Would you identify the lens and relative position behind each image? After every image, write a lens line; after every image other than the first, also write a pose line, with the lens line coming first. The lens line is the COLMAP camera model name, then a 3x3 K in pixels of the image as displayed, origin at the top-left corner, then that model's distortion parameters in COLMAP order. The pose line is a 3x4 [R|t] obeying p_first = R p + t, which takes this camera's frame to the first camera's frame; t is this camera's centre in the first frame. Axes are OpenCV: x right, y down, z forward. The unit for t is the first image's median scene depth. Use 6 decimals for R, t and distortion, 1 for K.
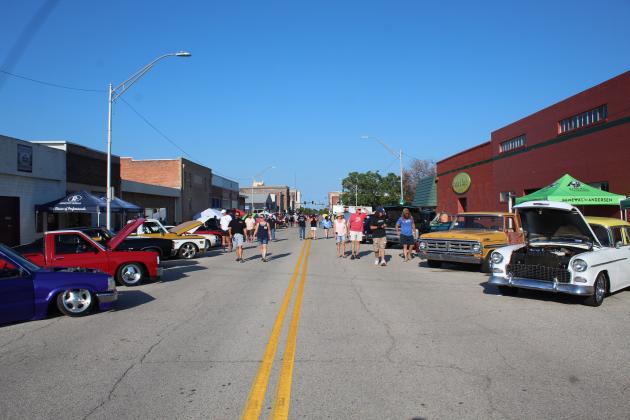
lens RADIAL K [[519.2, 0, 305.9], [0, 519.2, 209.9], [0, 0, 1]] dist [-0.154489, 0.132699]
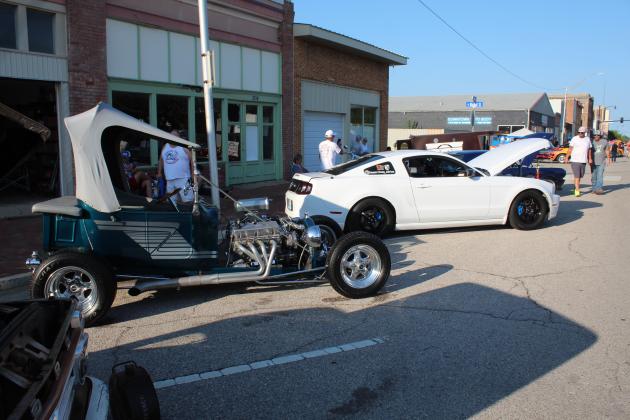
lens RADIAL K [[519.2, 0, 305.9], [0, 519.2, 209.9], [0, 0, 1]] dist [-0.154489, 0.132699]
pose [[0.853562, 0.091363, -0.512917, -0.022860], [-0.013192, 0.987978, 0.154029, 0.011103], [0.520824, -0.124706, 0.844506, 0.899467]]
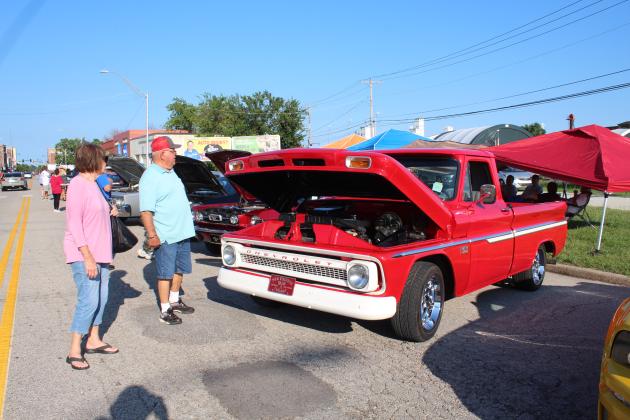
lens RADIAL K [[519.2, 0, 305.9], [0, 519.2, 209.9], [0, 0, 1]] dist [-0.154489, 0.132699]
pose [[0.871083, -0.038640, 0.489614, -0.006852], [-0.003655, 0.996363, 0.085136, -0.006751], [-0.491122, -0.075950, 0.867773, -0.596774]]
